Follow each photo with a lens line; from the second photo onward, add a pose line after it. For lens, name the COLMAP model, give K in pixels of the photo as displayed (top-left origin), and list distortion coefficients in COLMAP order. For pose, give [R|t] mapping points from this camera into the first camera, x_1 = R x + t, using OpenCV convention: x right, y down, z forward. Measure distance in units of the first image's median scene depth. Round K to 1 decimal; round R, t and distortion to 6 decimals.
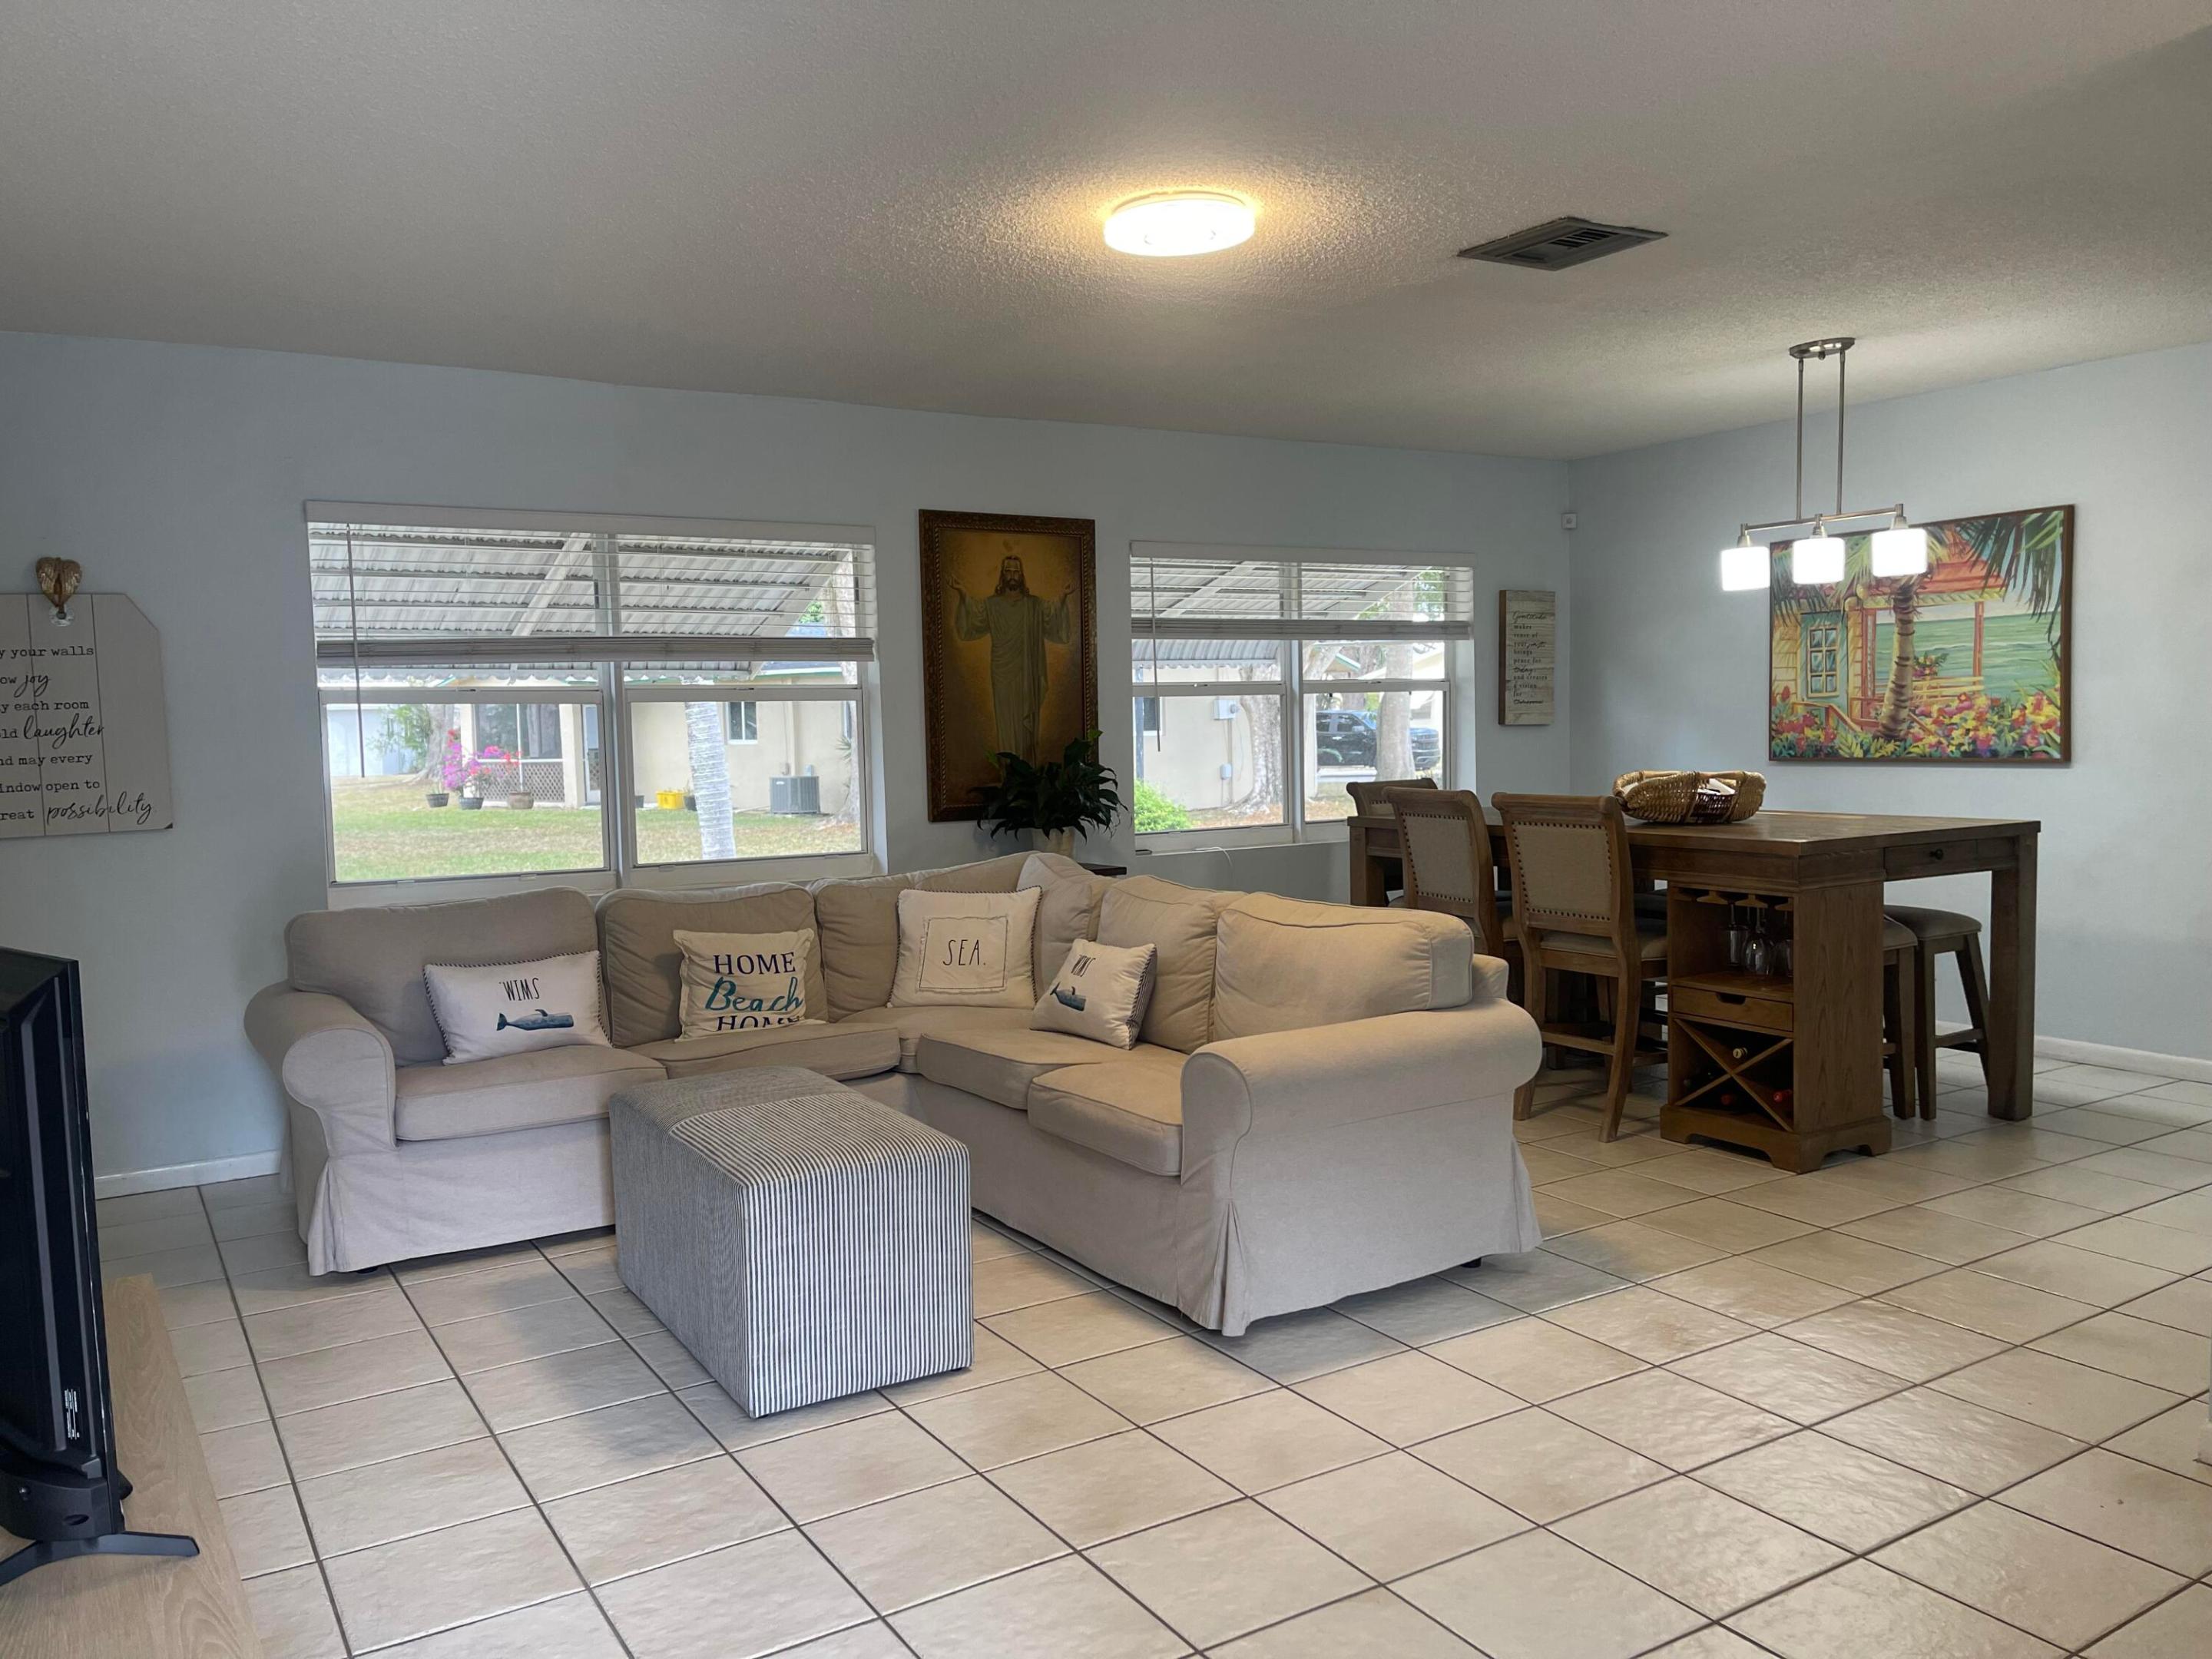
lens RADIAL K [[1626.7, 0, 1096.1], [0, 1626.7, 791.7], [0, 0, 1]] dist [0.077806, -0.088388]
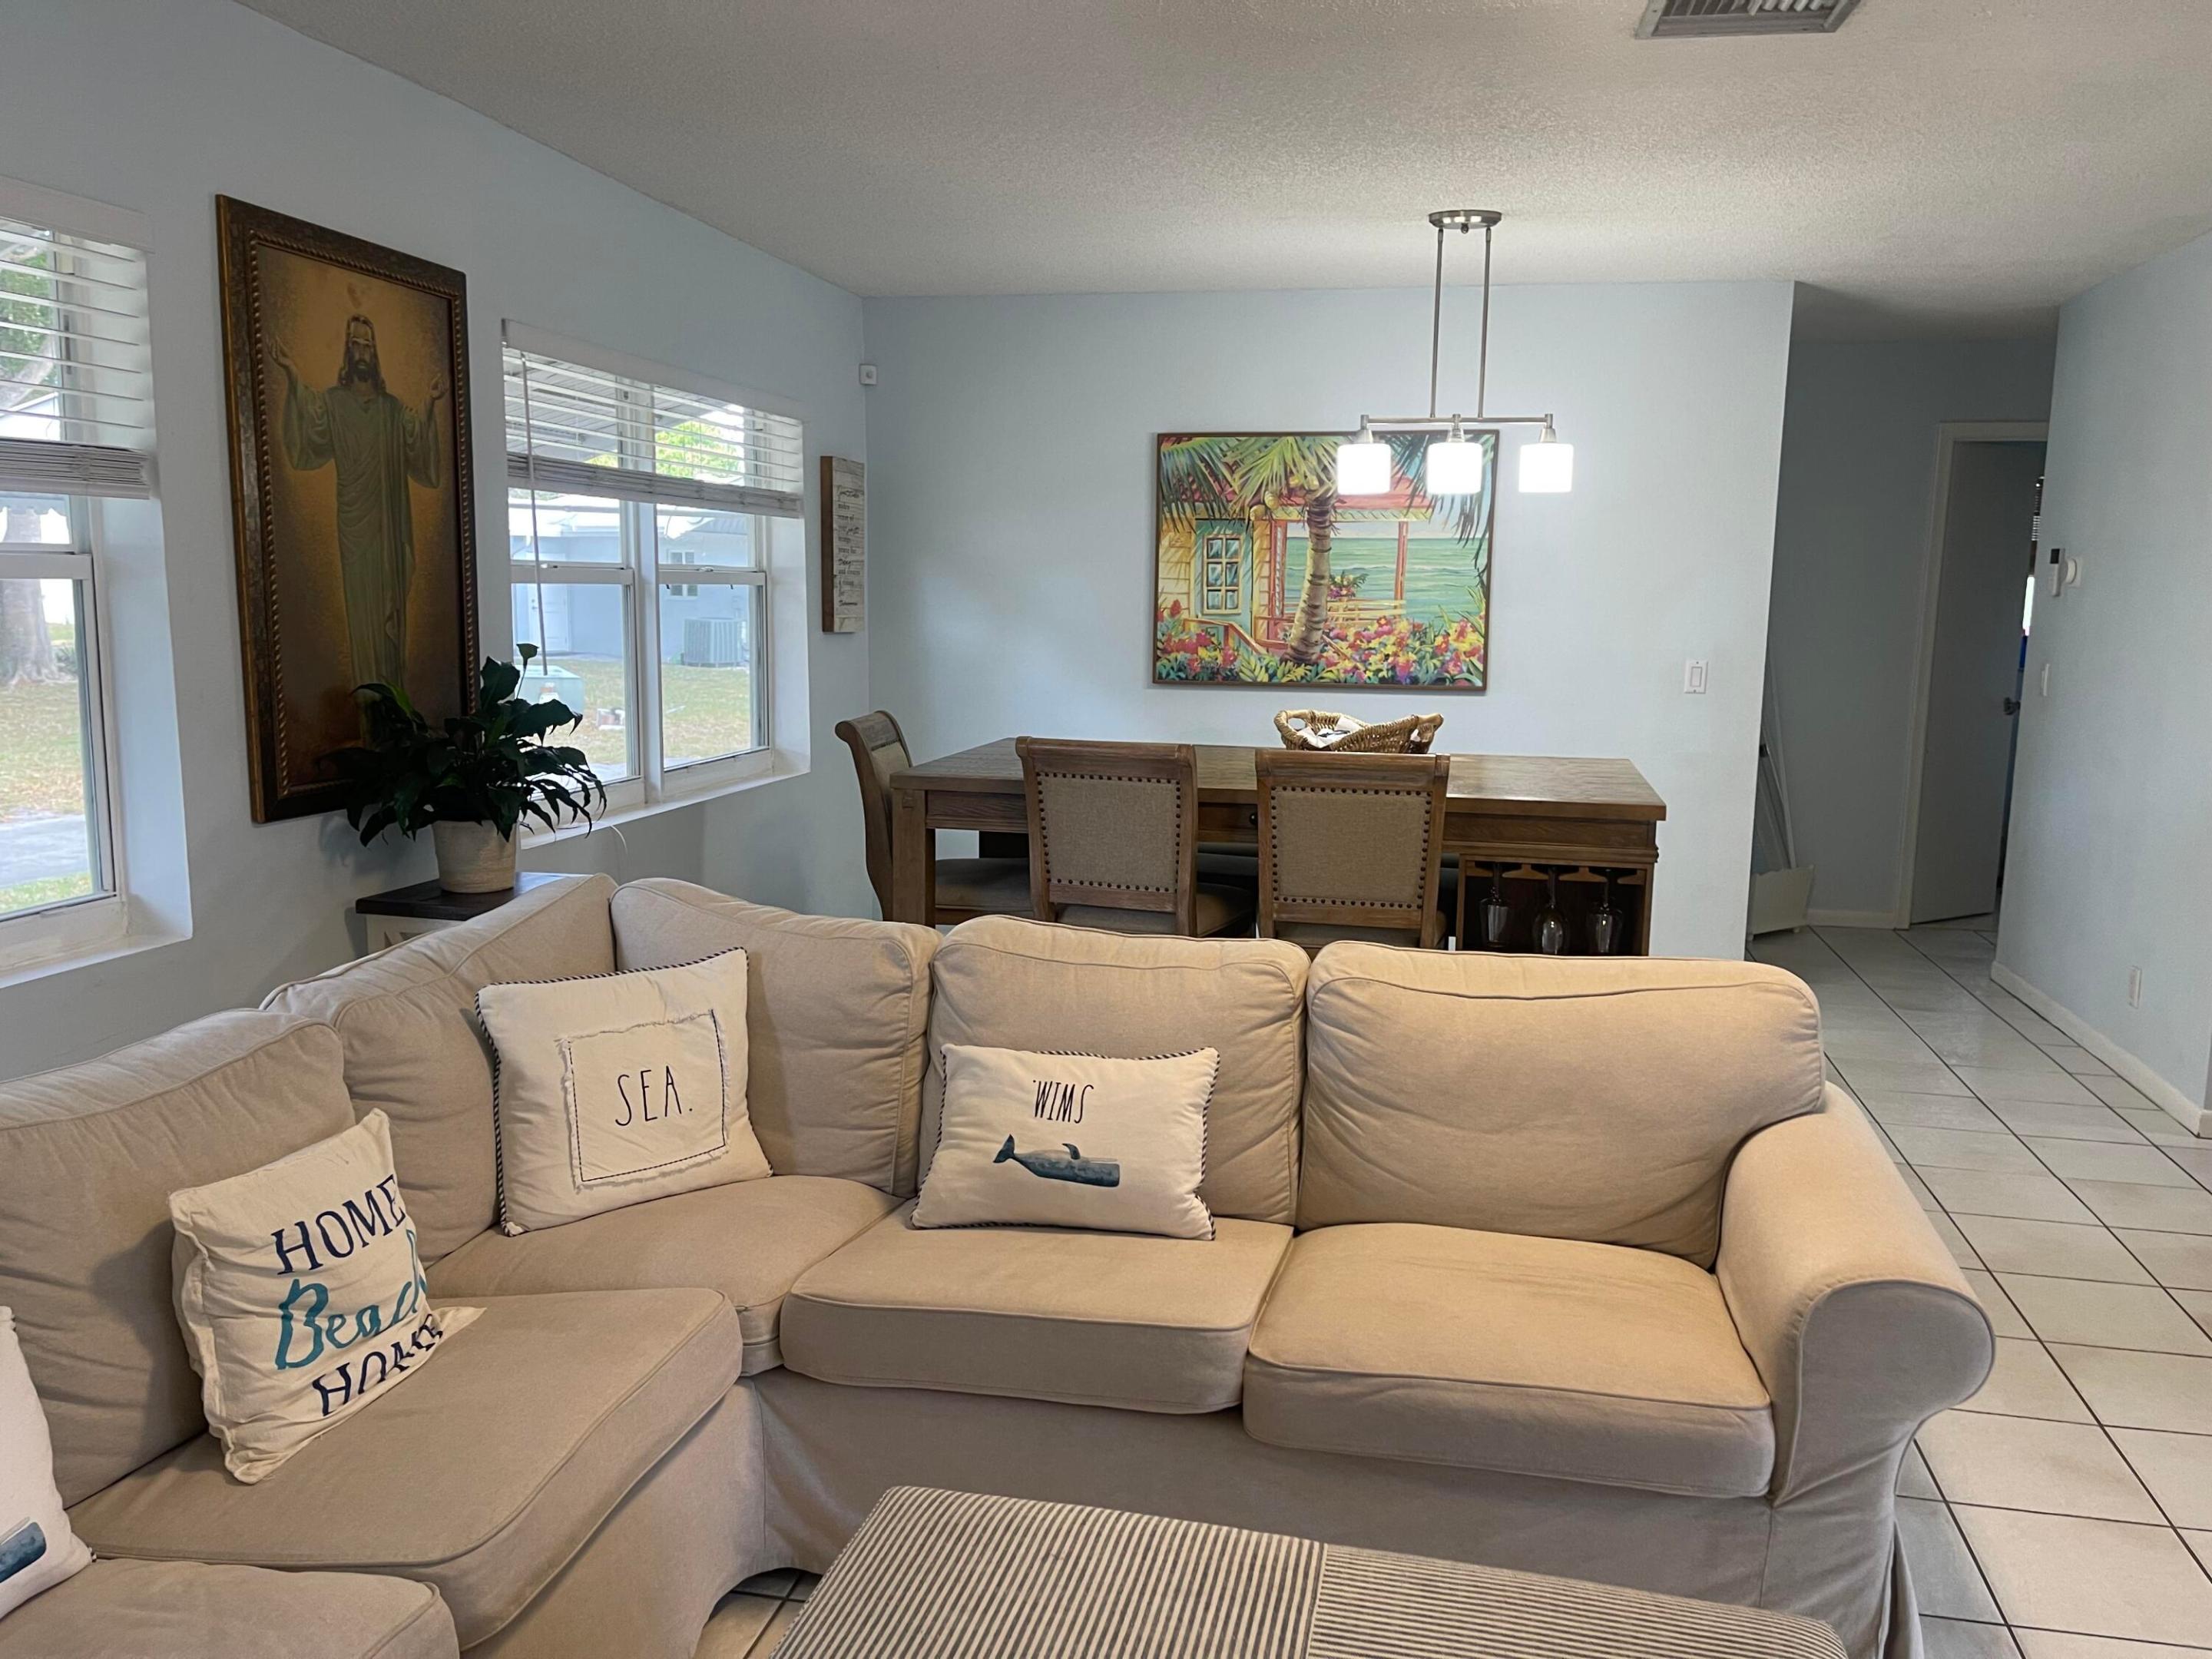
lens RADIAL K [[1668.5, 0, 1098.8], [0, 1668.5, 810.0], [0, 0, 1]] dist [0.075928, -0.126160]
pose [[0.693270, -0.061228, 0.718072, -0.294495], [0.000568, 0.996430, 0.084415, -0.029834], [-0.720678, -0.058115, 0.690830, 0.436939]]
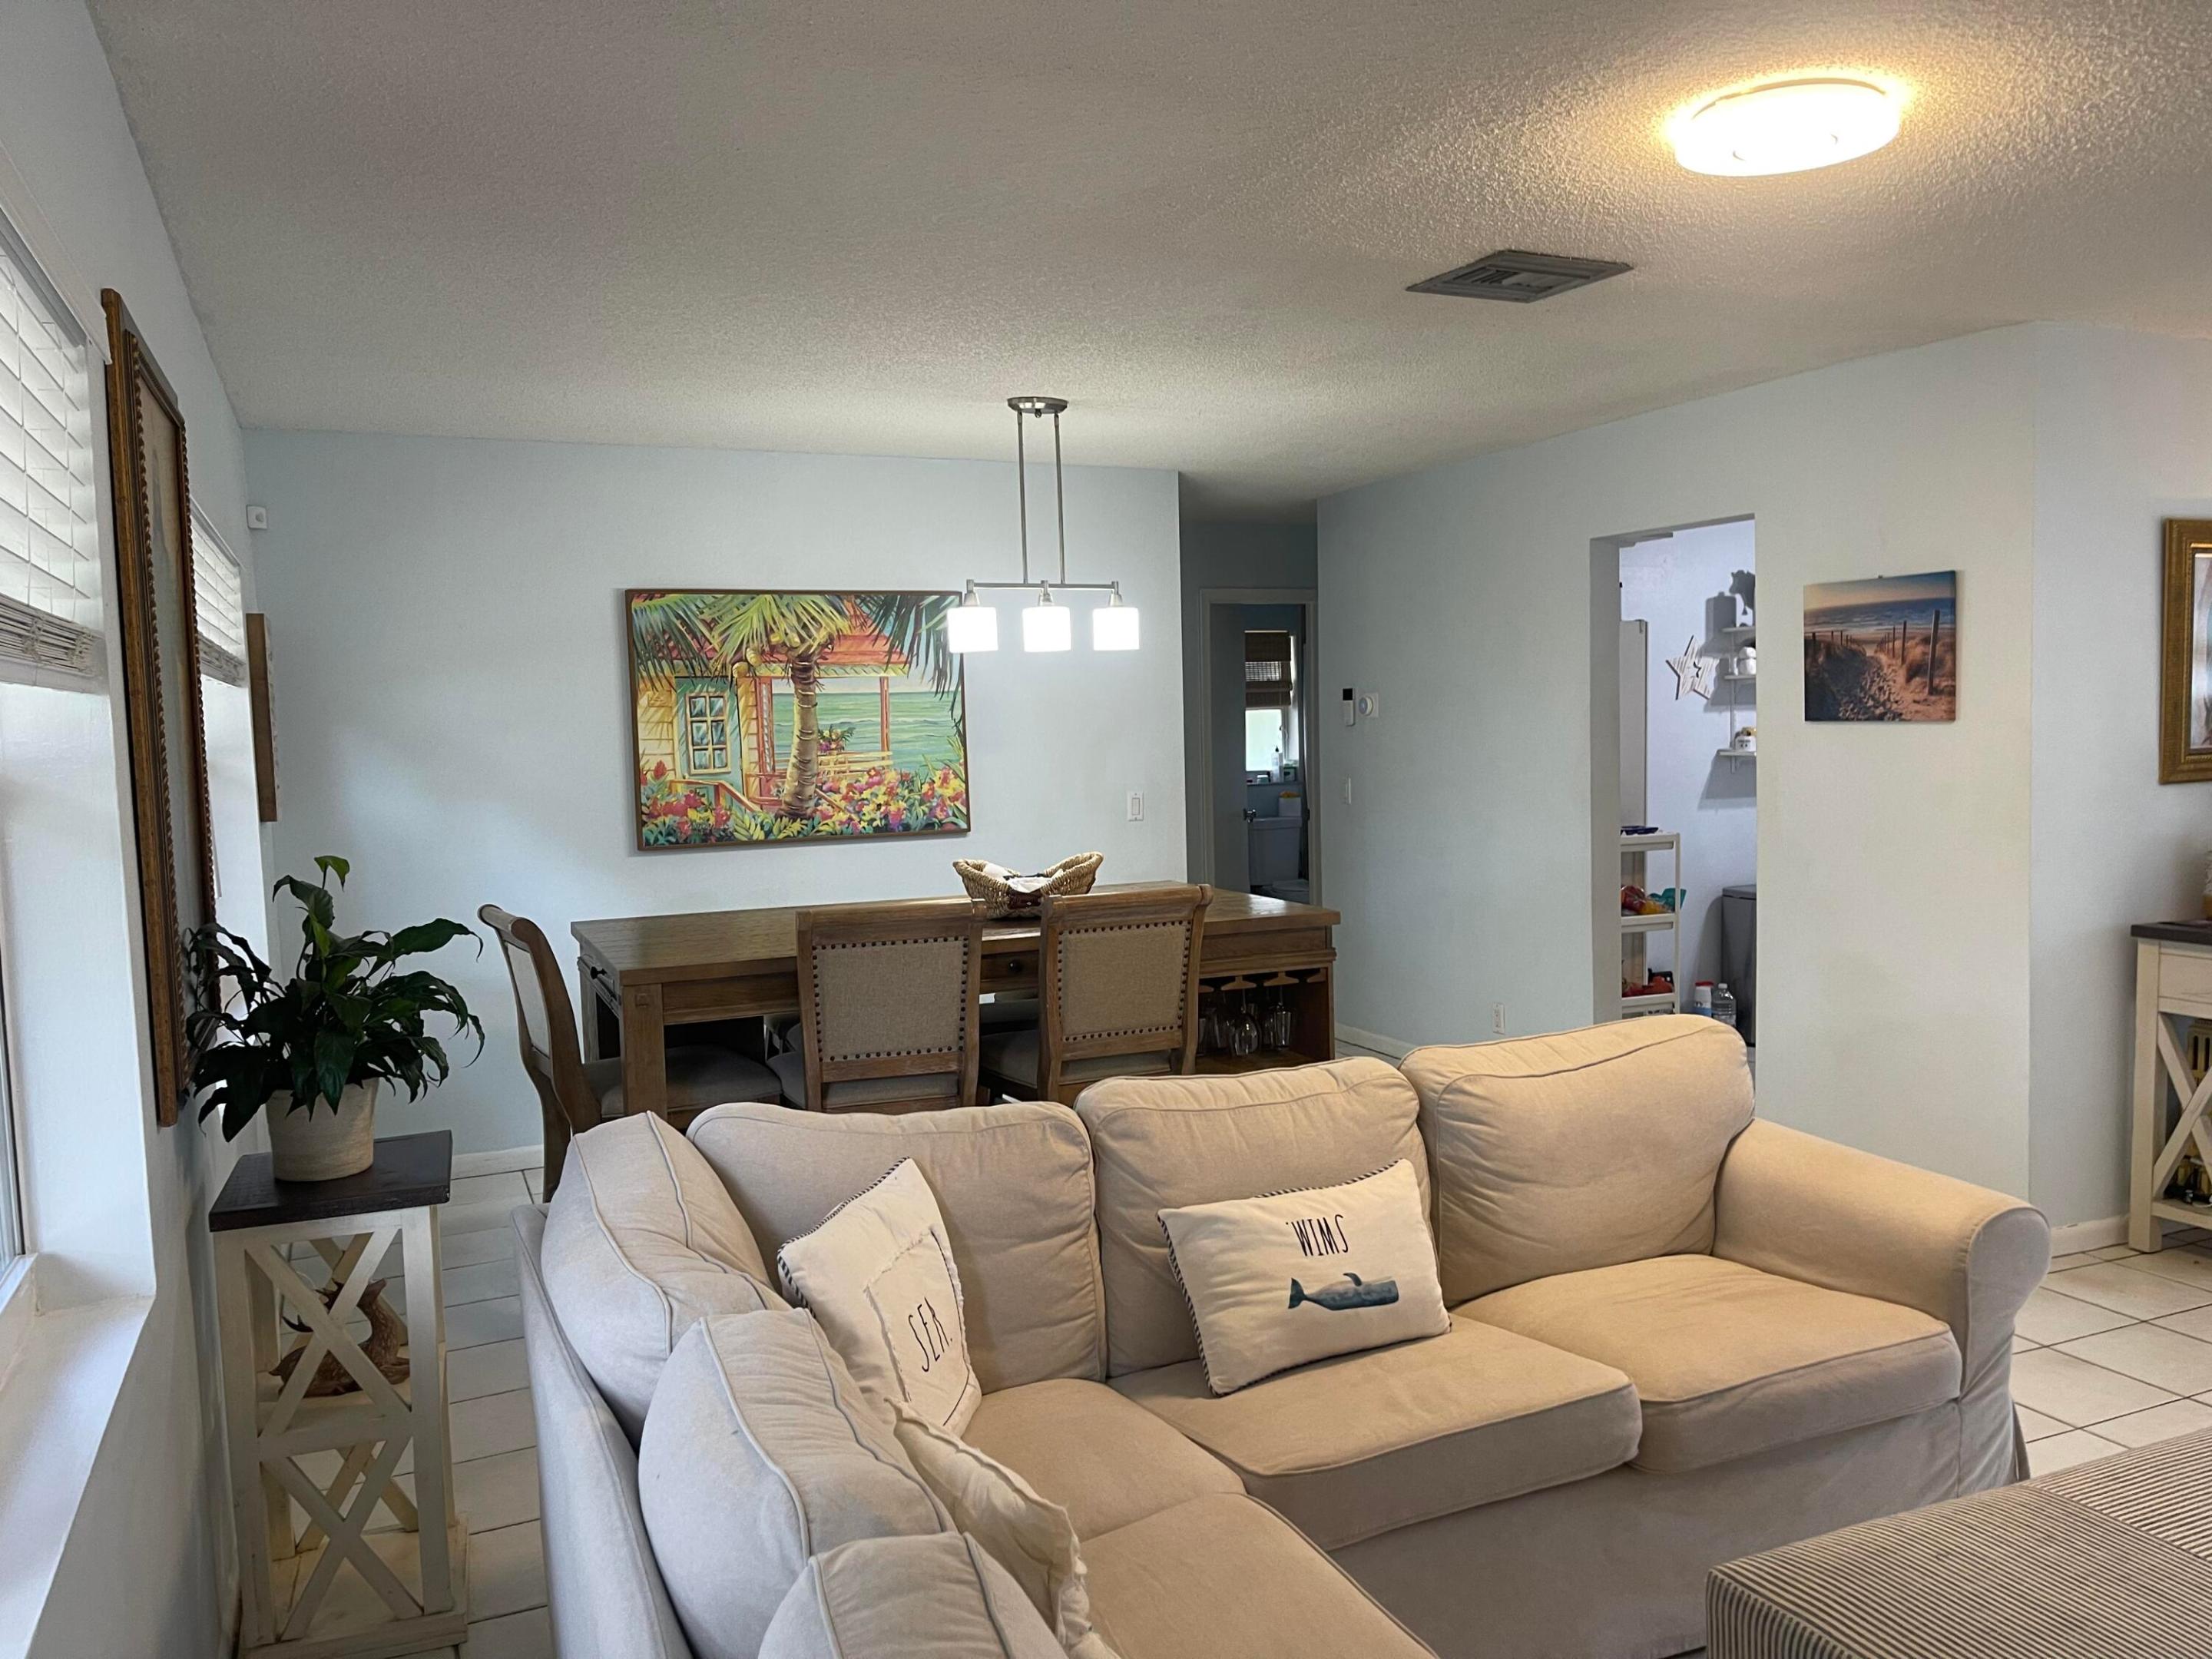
lens RADIAL K [[1663.3, 0, 1106.0], [0, 1663.3, 829.5], [0, 0, 1]] dist [0.052010, -0.060003]
pose [[0.146201, -0.042340, 0.988348, -0.440037], [0.067412, 0.997188, 0.032746, -0.045994], [-0.986955, 0.061839, 0.148644, 0.711396]]
